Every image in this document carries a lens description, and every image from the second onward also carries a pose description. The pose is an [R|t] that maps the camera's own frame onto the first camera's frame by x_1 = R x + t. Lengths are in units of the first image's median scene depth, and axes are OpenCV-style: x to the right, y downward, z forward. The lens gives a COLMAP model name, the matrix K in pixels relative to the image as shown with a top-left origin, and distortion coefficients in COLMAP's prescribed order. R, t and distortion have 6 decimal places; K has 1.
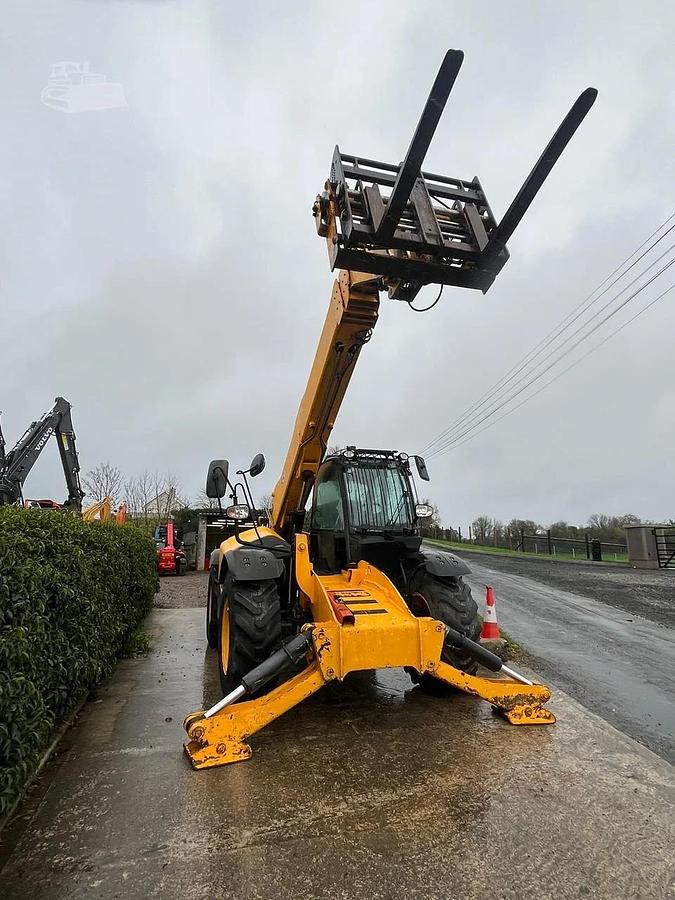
lens RADIAL K [[494.1, 0, 337.5], [0, 494.1, 446.5], [0, 0, 1]] dist [-0.004441, -0.002669]
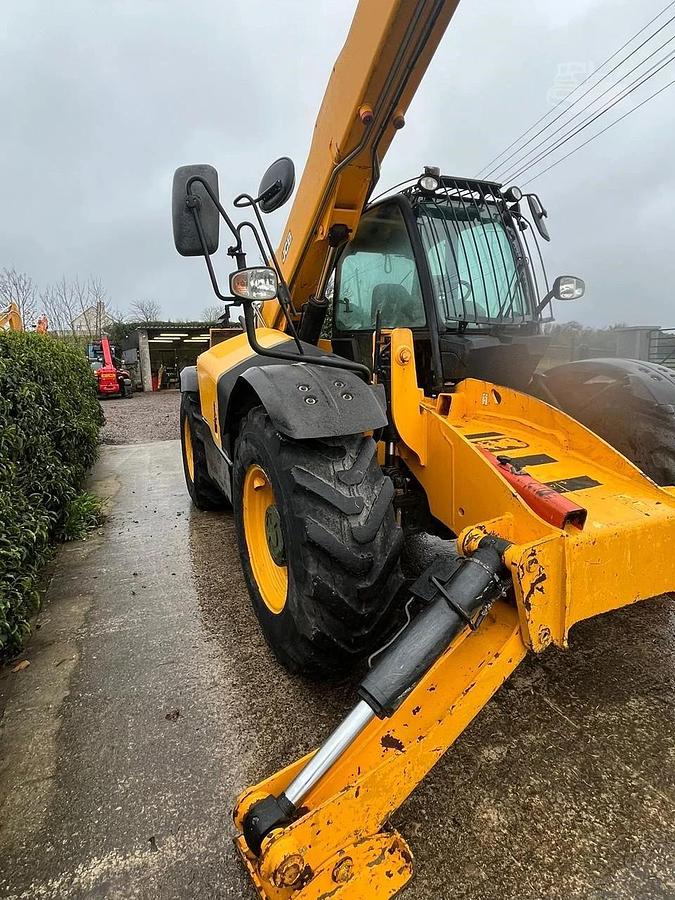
lens RADIAL K [[494.1, 0, 337.5], [0, 494.1, 446.5], [0, 0, 1]] dist [-0.004441, -0.002669]
pose [[0.993684, -0.047211, 0.101799, -0.138996], [0.006885, 0.931130, 0.364623, 0.082737], [-0.112002, -0.361620, 0.925574, 0.400240]]
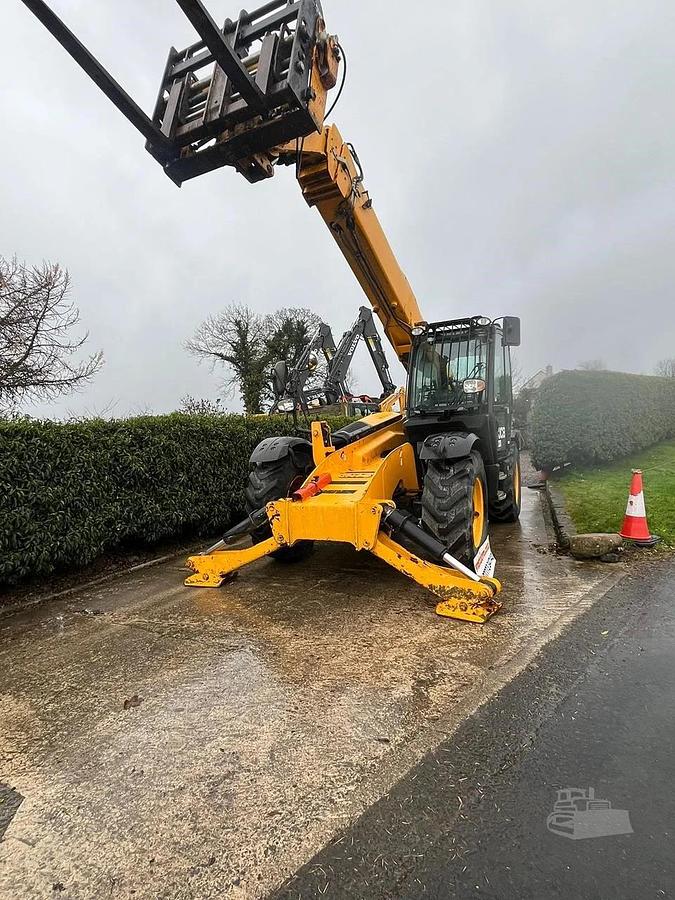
lens RADIAL K [[496.7, 0, 337.5], [0, 496.7, 450.0], [0, 0, 1]] dist [-0.003968, -0.001275]
pose [[0.722508, -0.007806, -0.691319, 0.541351], [0.176644, 0.968831, 0.173674, 0.041229], [0.668416, -0.247599, 0.701367, 0.180772]]
